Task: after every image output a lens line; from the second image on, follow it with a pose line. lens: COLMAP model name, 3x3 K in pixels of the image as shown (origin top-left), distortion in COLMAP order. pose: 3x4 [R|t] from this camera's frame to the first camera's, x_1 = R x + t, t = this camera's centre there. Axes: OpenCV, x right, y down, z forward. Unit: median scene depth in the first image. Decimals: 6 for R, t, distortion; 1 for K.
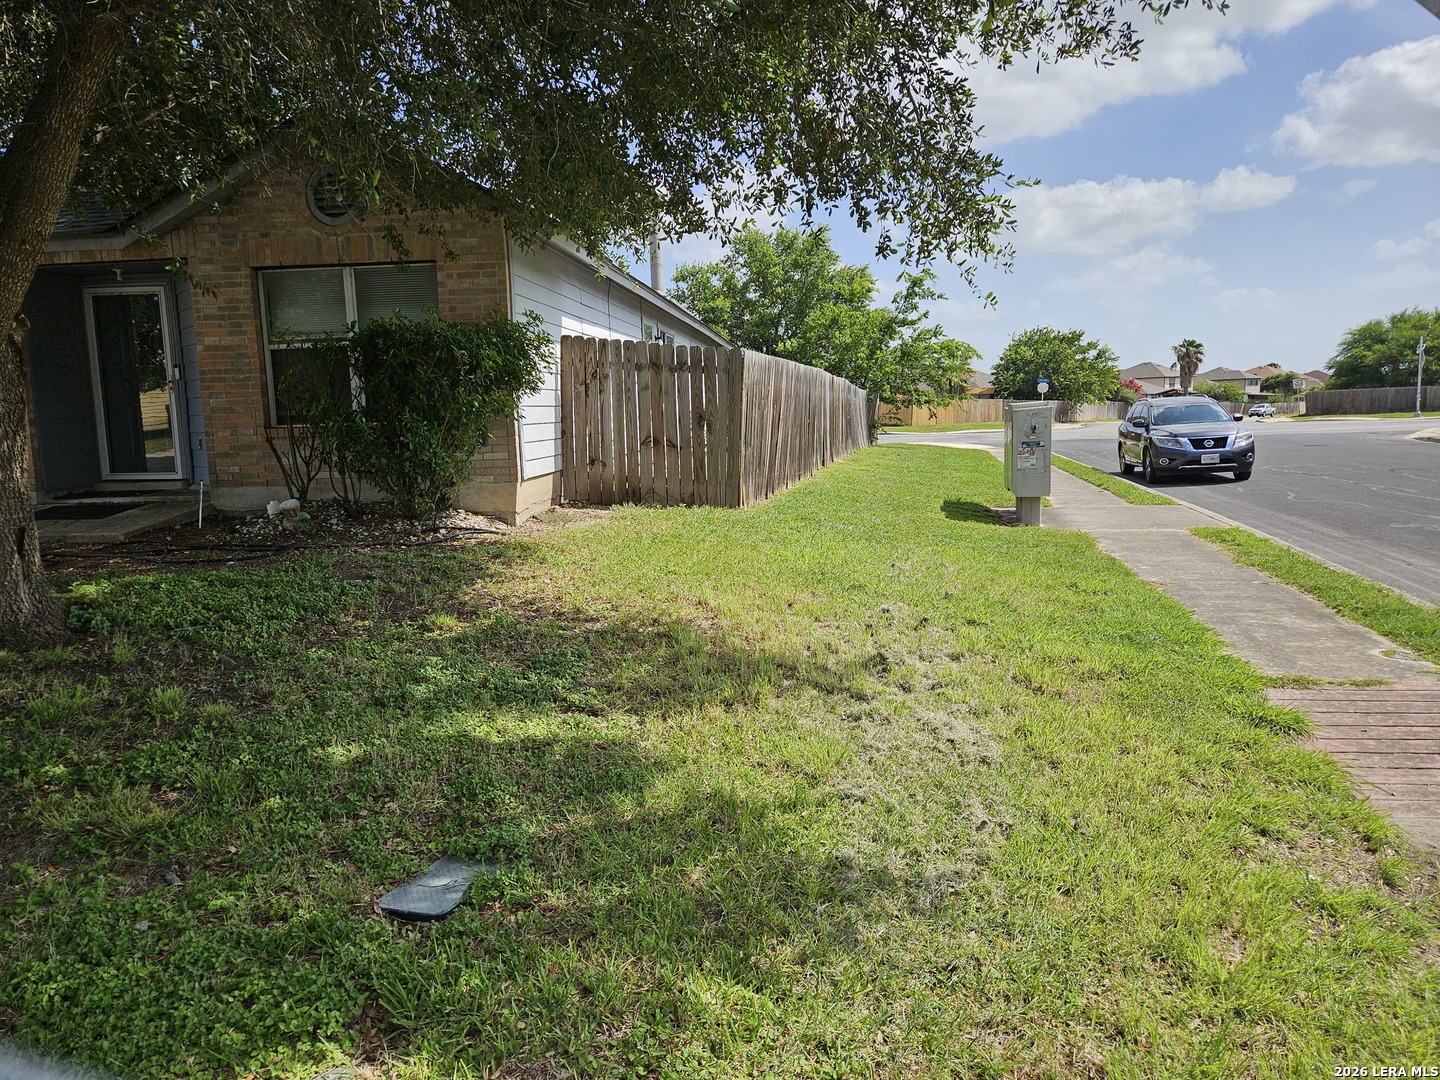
lens RADIAL K [[958.8, 0, 719.4], [0, 958.8, 511.0], [0, 0, 1]] dist [0.080632, -0.072585]
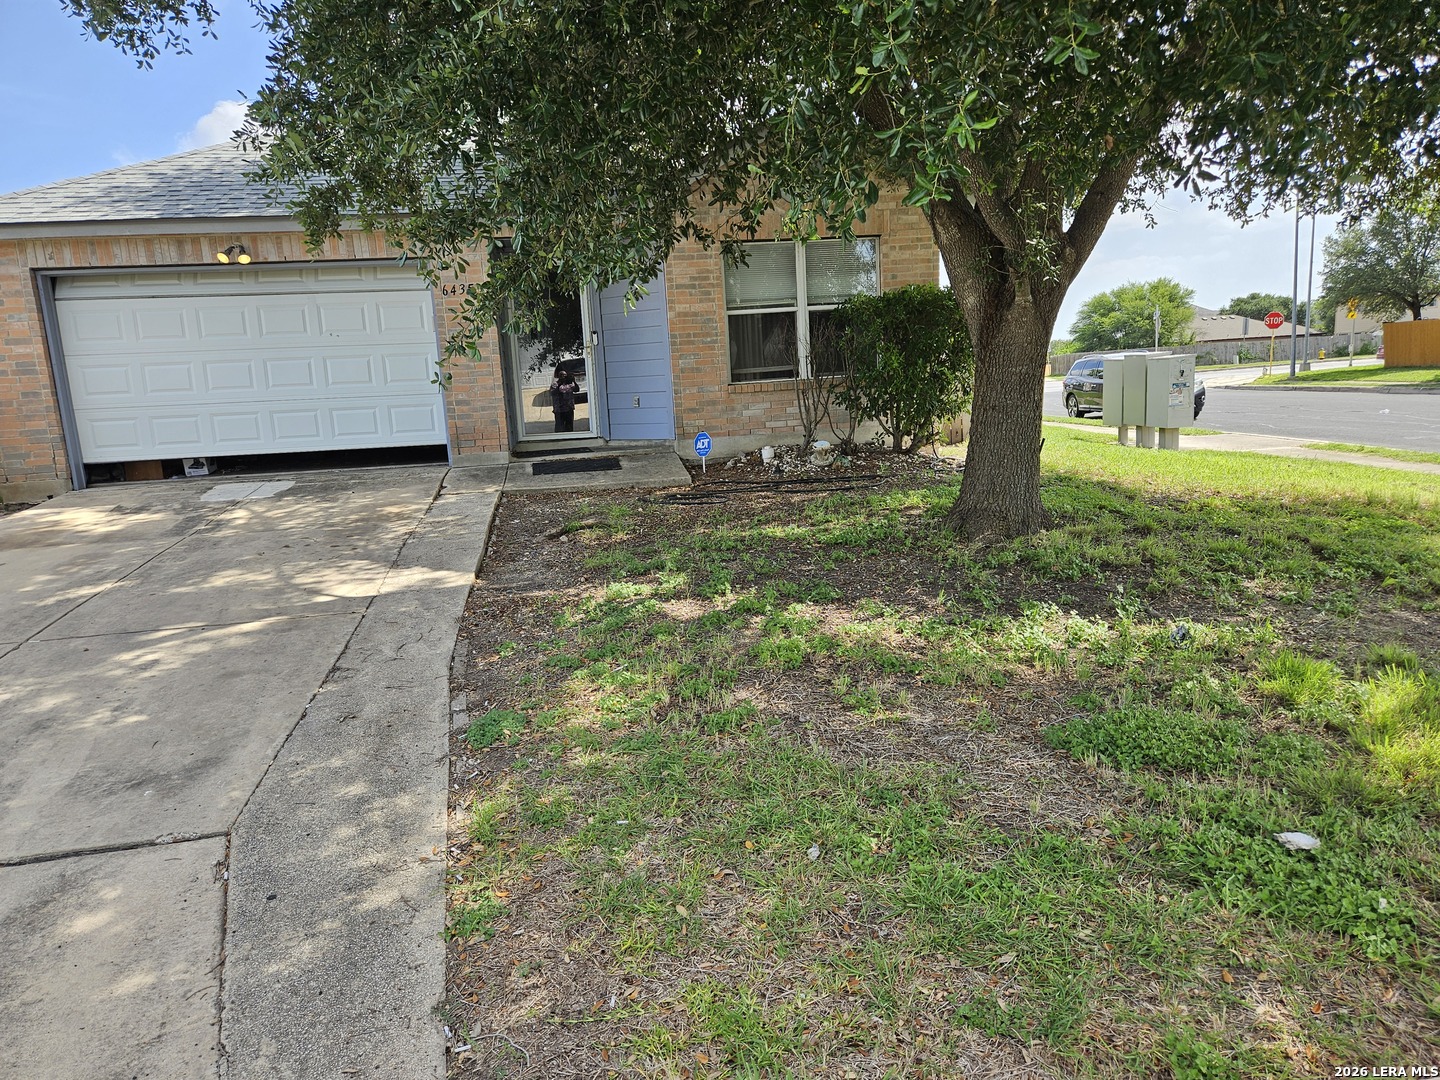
lens RADIAL K [[958.8, 0, 715.2], [0, 958.8, 537.8], [0, 0, 1]] dist [0.080632, -0.072585]
pose [[0.963731, -0.068839, 0.257843, -0.786080], [0.055210, 0.996686, 0.059738, 0.025366], [-0.261101, -0.043336, 0.964338, -0.091007]]
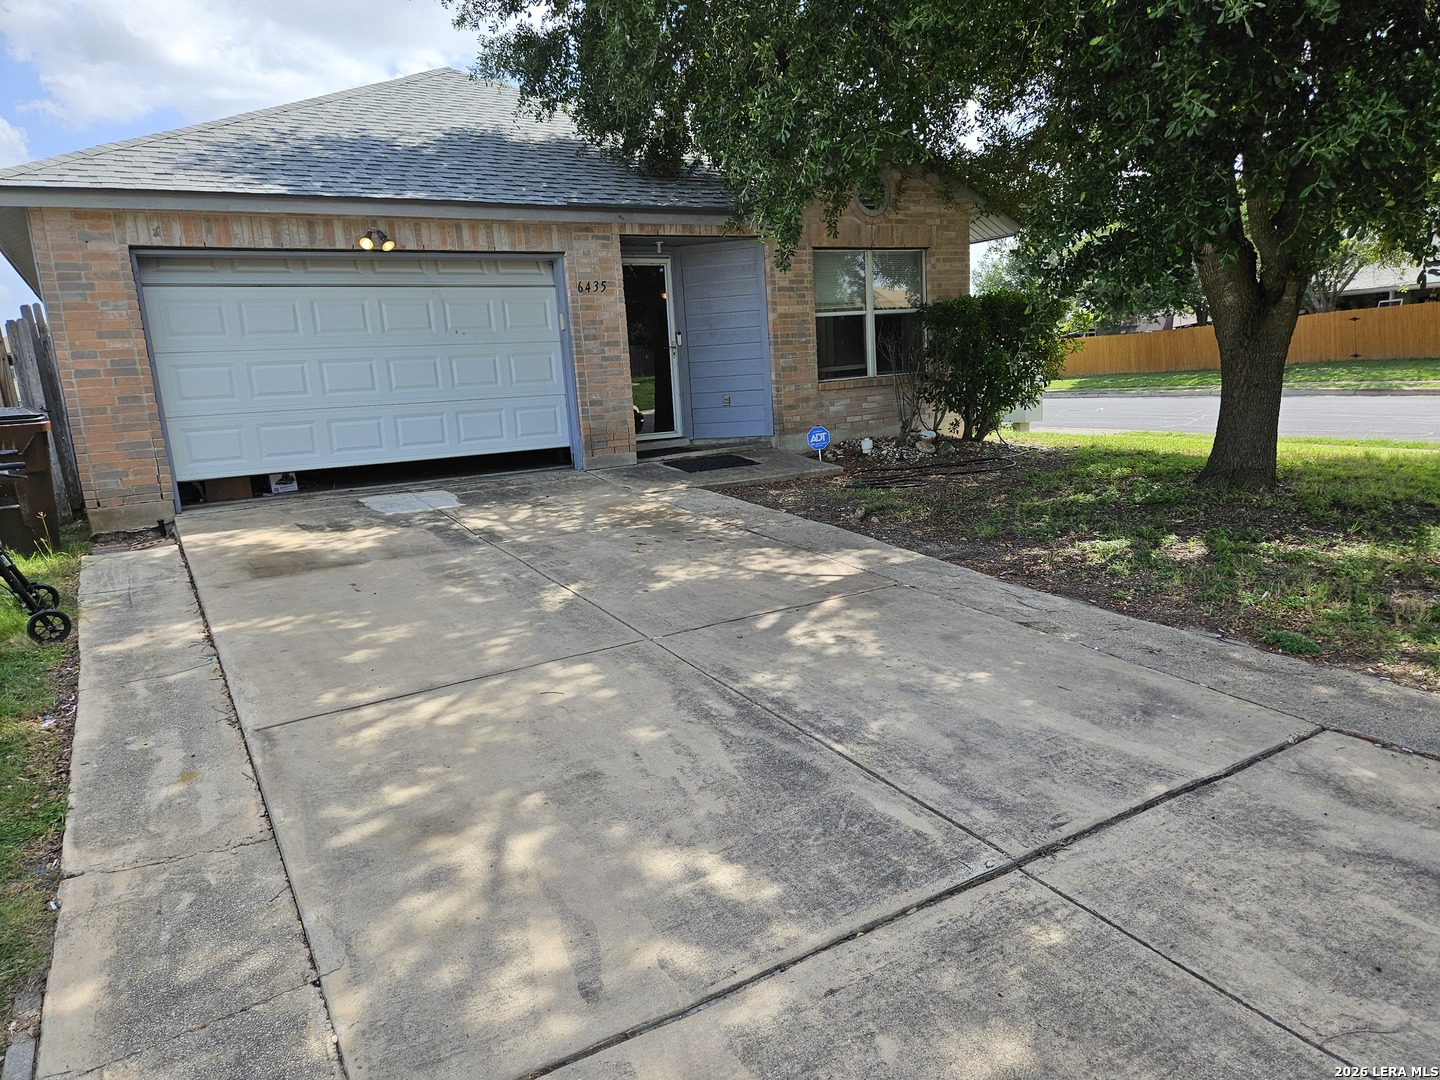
lens RADIAL K [[958.8, 0, 722.7], [0, 958.8, 545.3], [0, 0, 1]] dist [0.080632, -0.072585]
pose [[0.795611, -0.130288, 0.591631, -1.300722], [0.103010, 0.991473, 0.079815, 0.007892], [-0.596985, -0.002558, 0.802248, 0.108062]]
